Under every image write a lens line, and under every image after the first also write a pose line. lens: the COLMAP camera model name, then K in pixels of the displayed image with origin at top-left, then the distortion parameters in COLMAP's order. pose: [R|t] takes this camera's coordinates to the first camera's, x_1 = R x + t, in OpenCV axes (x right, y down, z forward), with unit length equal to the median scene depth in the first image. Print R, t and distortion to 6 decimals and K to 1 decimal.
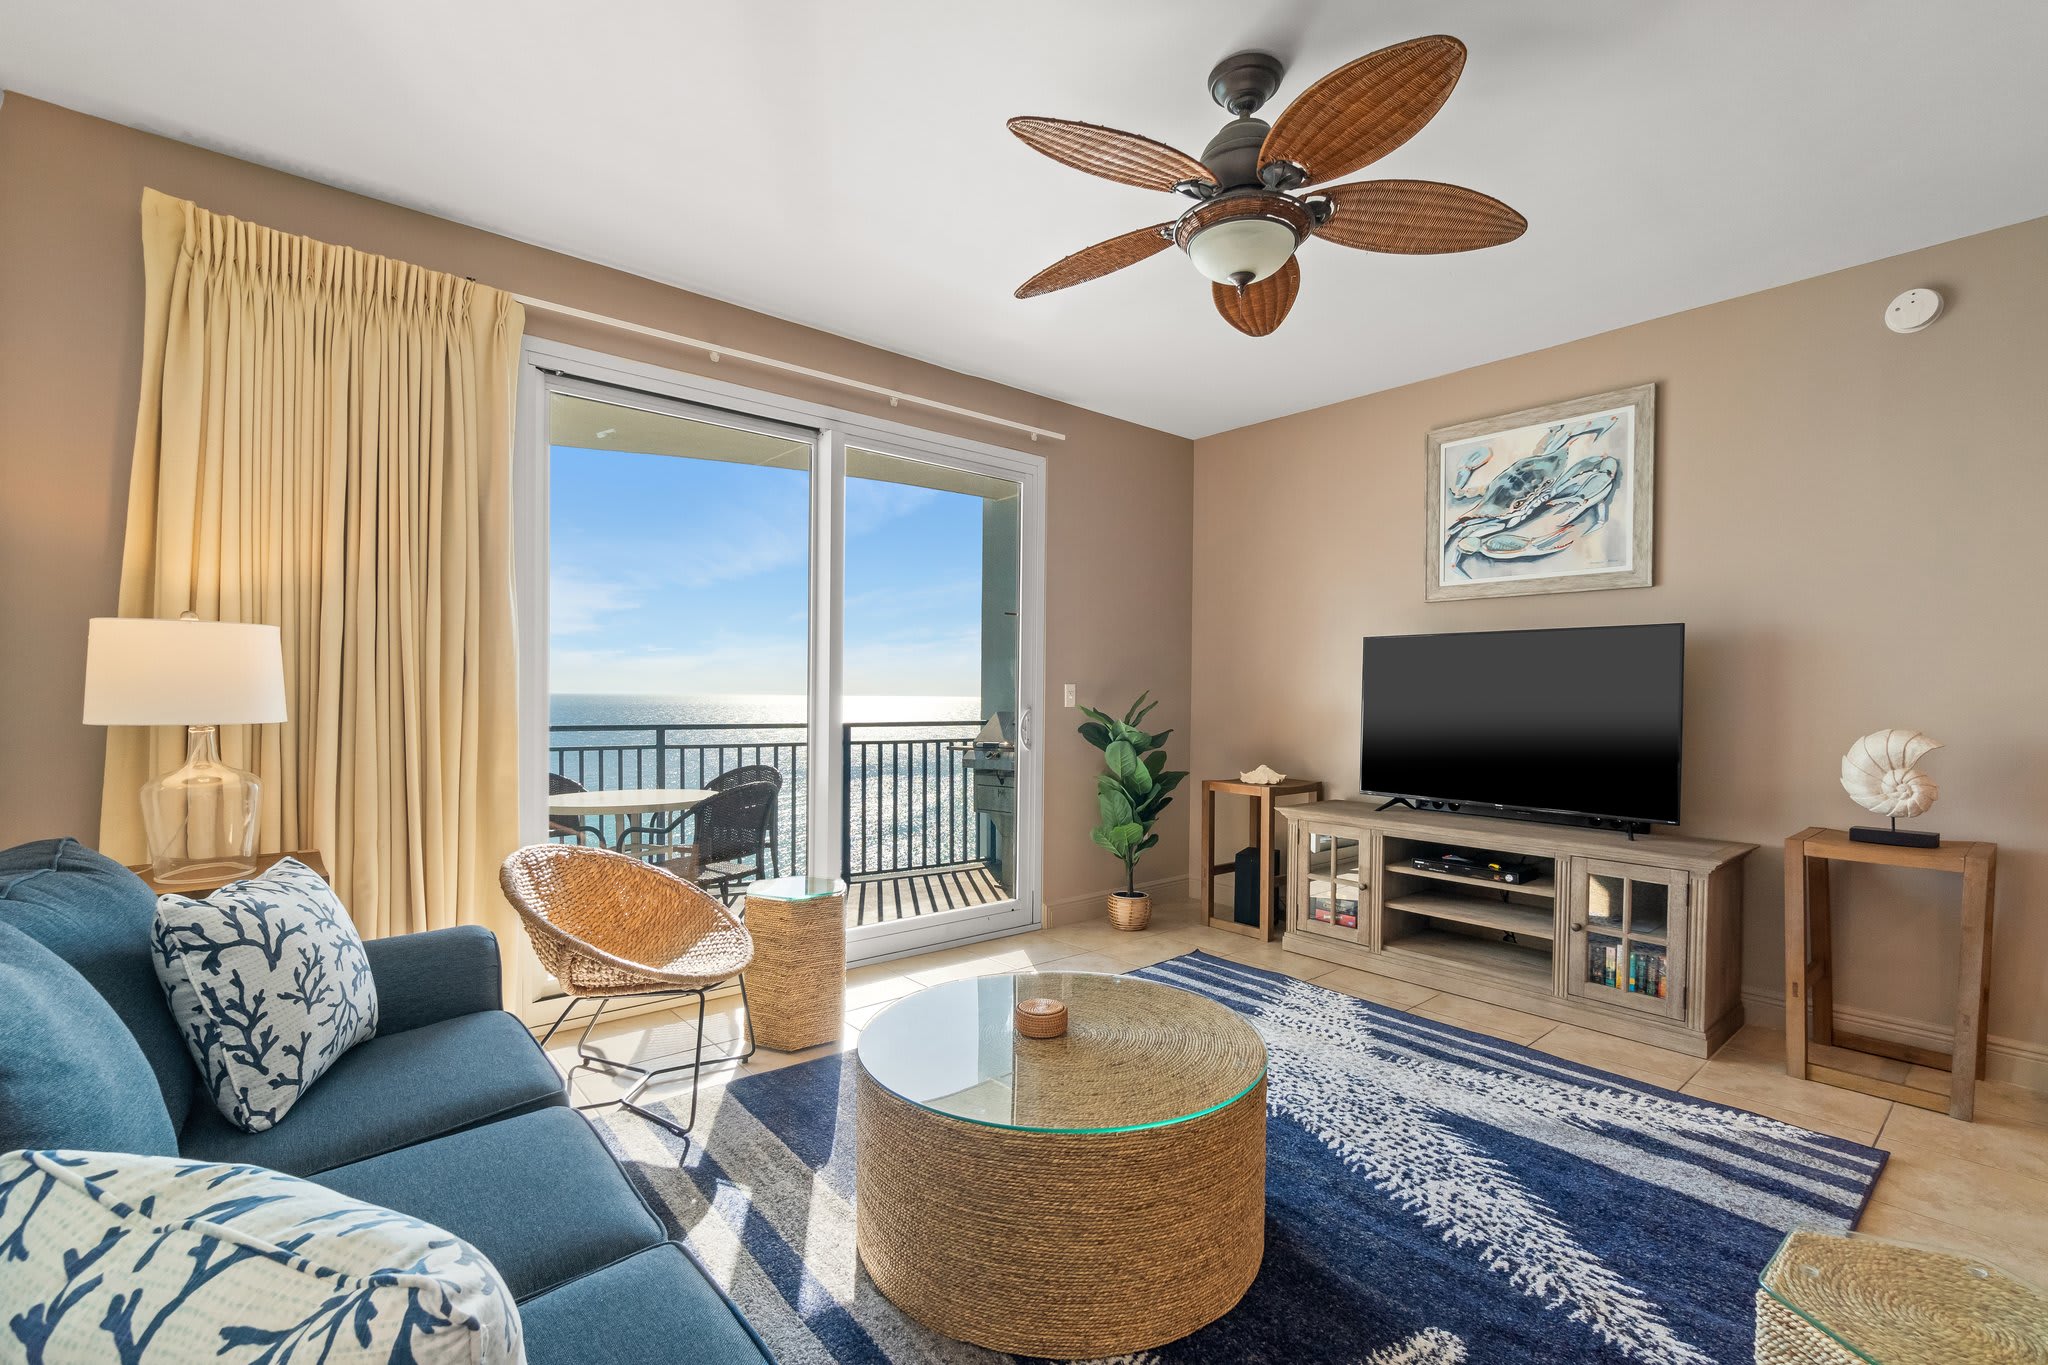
lens RADIAL K [[903.2, 0, 1026.9], [0, 903.2, 707.1], [0, 0, 1]] dist [-0.000595, 0.000273]
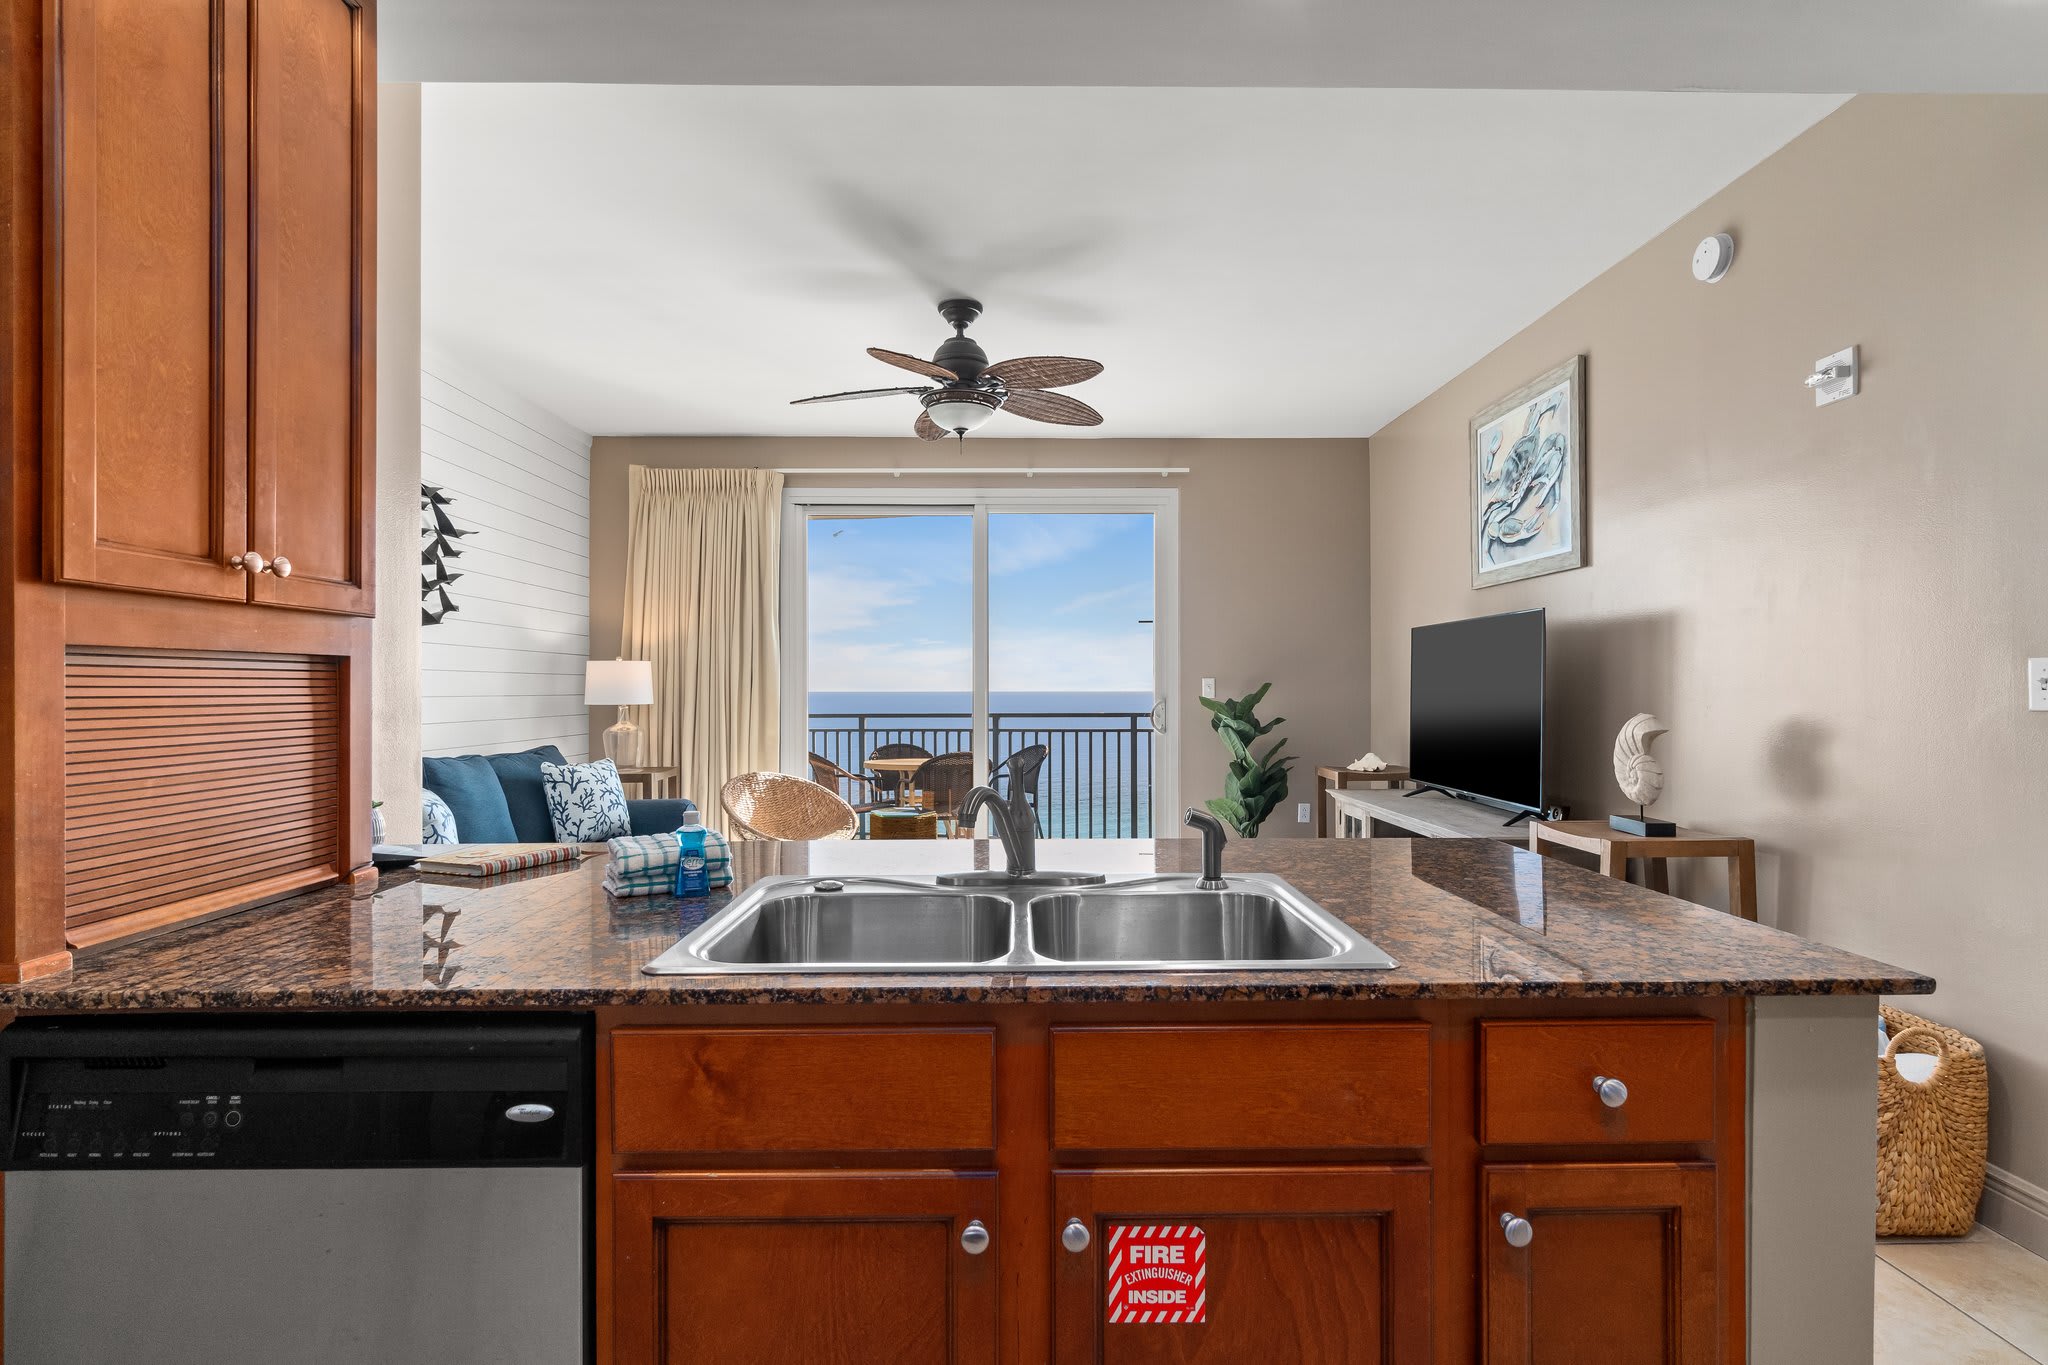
lens RADIAL K [[1026.1, 0, 1028.4], [0, 1026.1, 696.2], [0, 0, 1]] dist [-0.003552, -0.000465]
pose [[0.767949, -0.006070, -0.640482, 0.901927], [0.000024, 0.999955, -0.009448, 0.012677], [0.640511, 0.007241, 0.767915, -0.198049]]
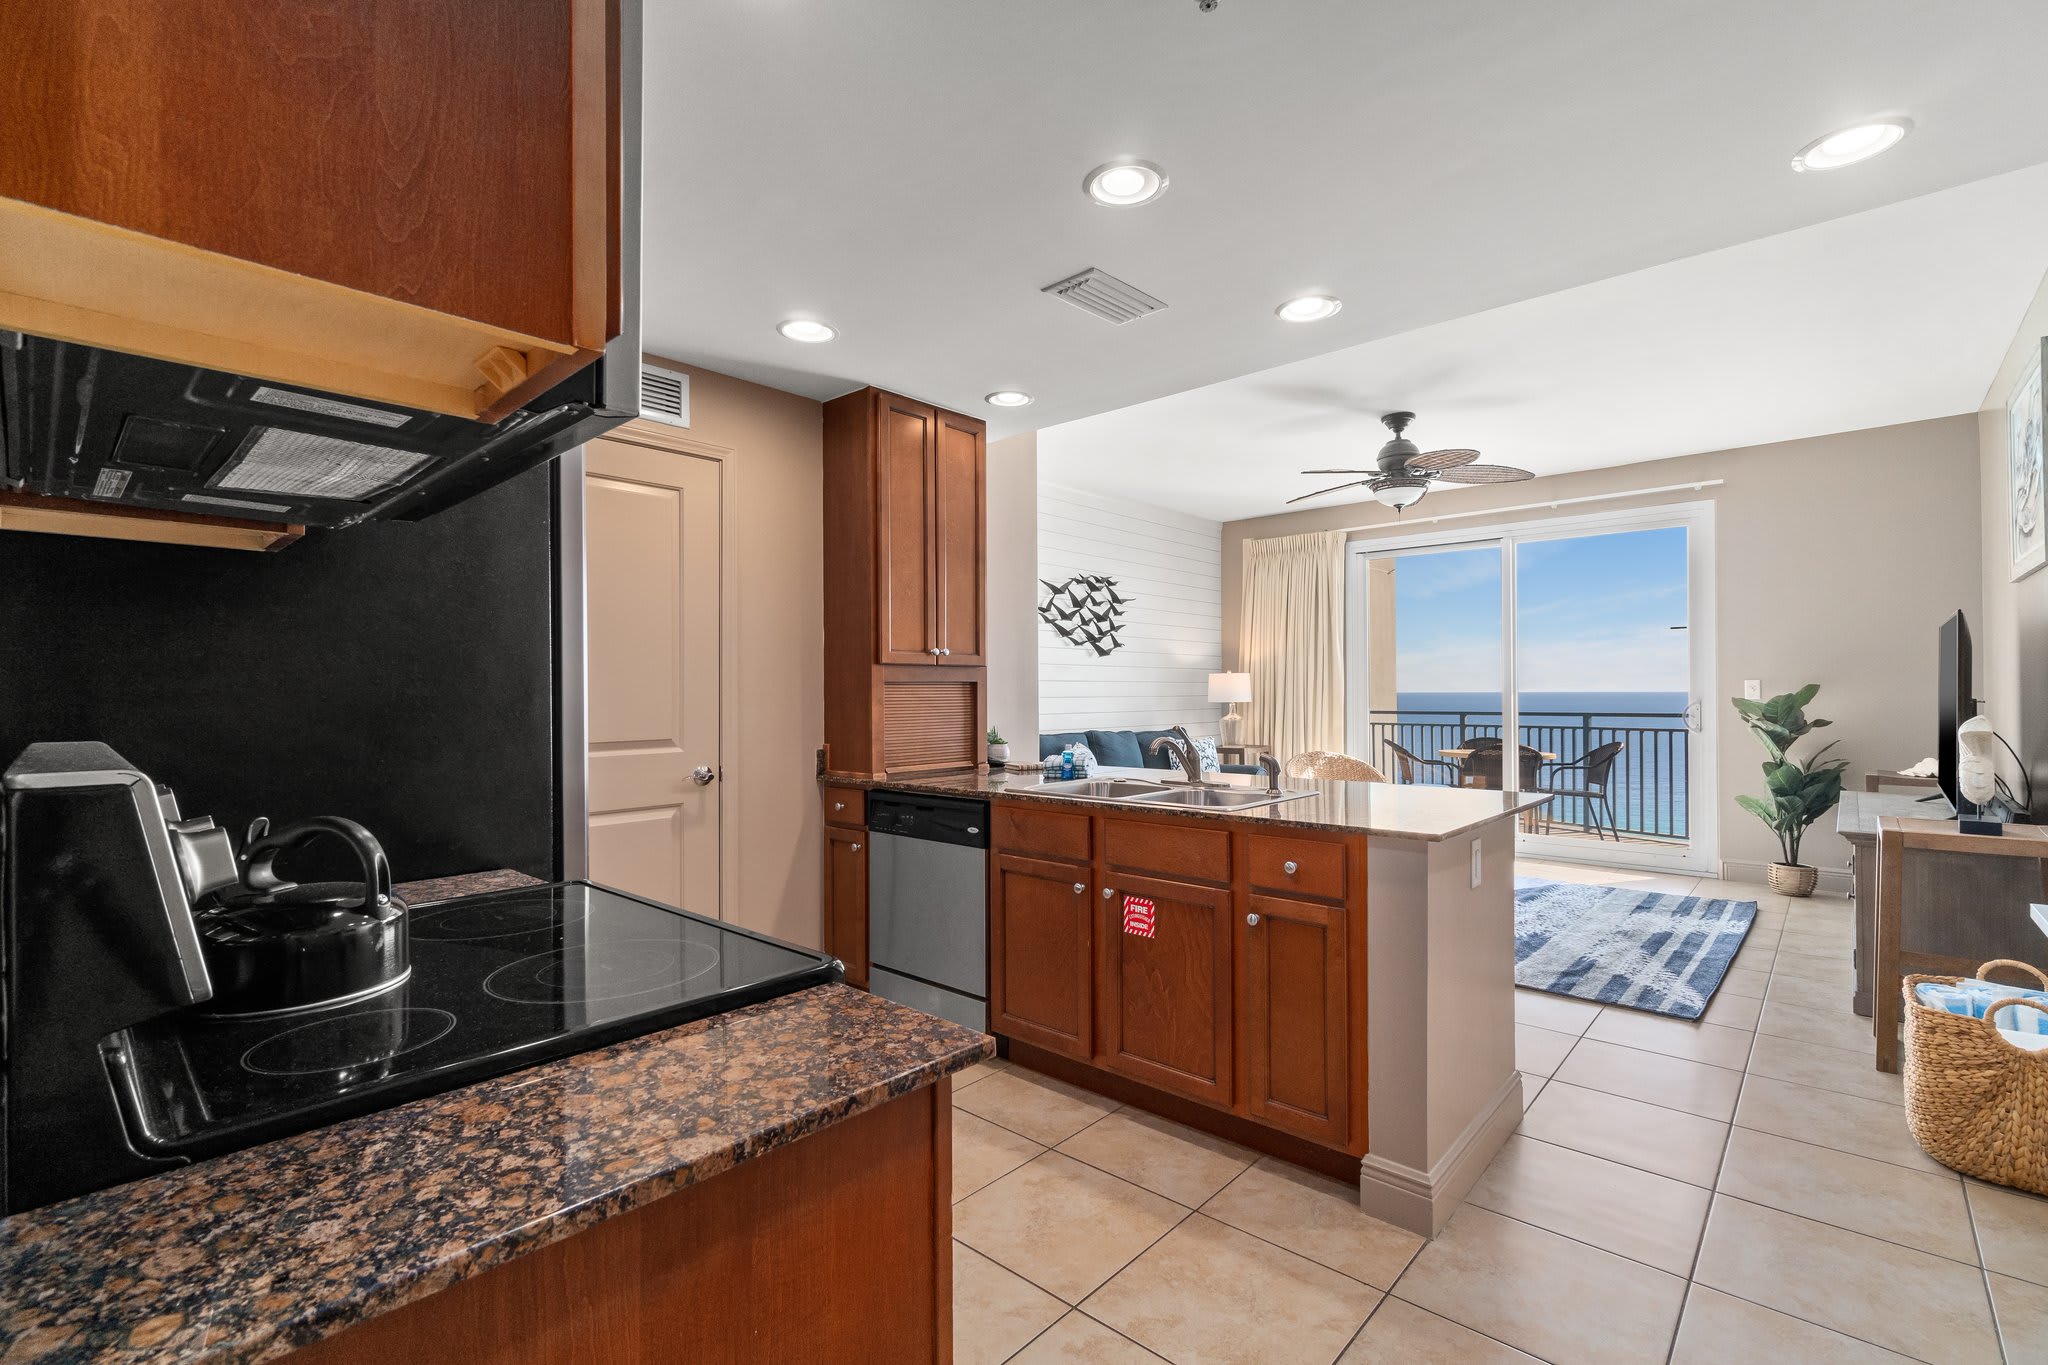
lens RADIAL K [[903.2, 0, 1026.9], [0, 903.2, 707.1], [0, 0, 1]] dist [-0.000595, 0.000273]
pose [[0.125757, 0.006254, -0.992041, 1.405624], [-0.007557, 0.999957, 0.005345, 0.013950], [0.992032, 0.006825, 0.125799, -0.119378]]
